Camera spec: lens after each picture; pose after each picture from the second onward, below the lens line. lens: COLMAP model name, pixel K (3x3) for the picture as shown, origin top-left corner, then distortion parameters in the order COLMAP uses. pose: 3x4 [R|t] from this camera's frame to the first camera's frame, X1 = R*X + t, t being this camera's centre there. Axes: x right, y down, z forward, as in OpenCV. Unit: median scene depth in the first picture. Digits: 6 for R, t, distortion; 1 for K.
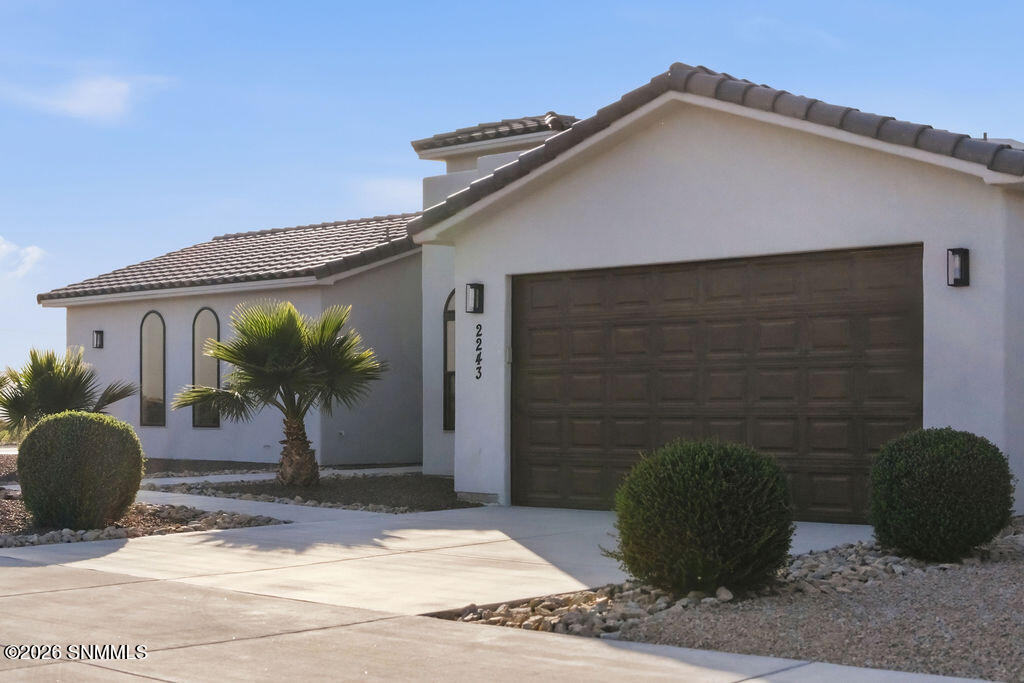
lens RADIAL K [[1613.2, 0, 512.0], [0, 1613.2, 341.5], [0, 0, 1]] dist [-0.102737, 0.059492]
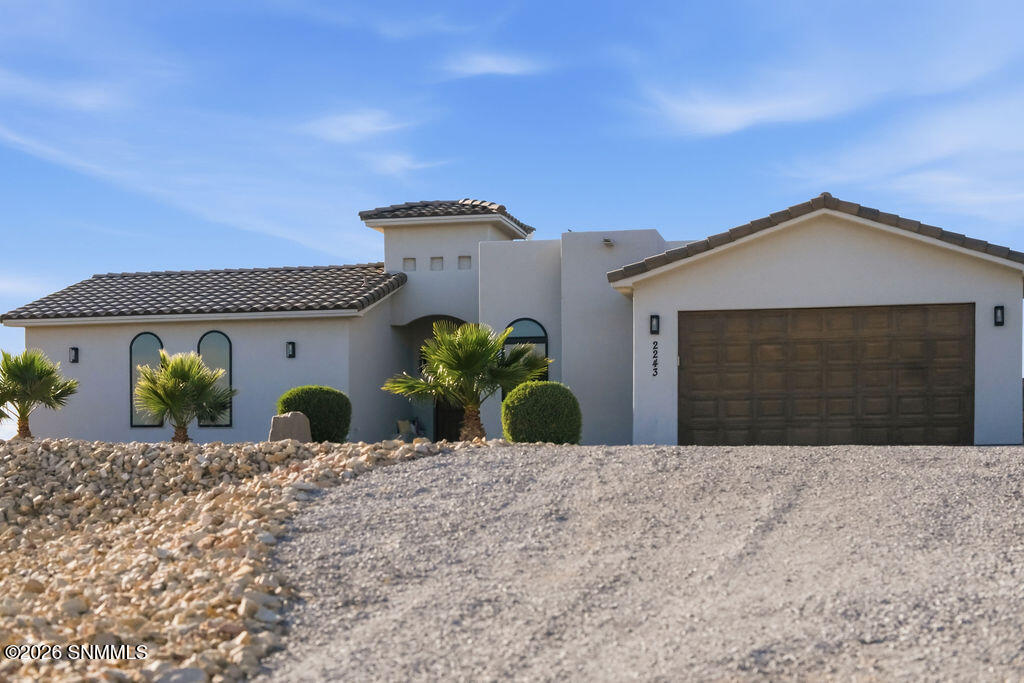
lens RADIAL K [[1613.2, 0, 512.0], [0, 1613.2, 341.5], [0, 0, 1]] dist [-0.102737, 0.059492]
pose [[0.863643, 0.043411, 0.502231, -0.940926], [-0.017310, 0.998251, -0.056519, 0.081666], [-0.503806, 0.040118, 0.862885, -0.288970]]
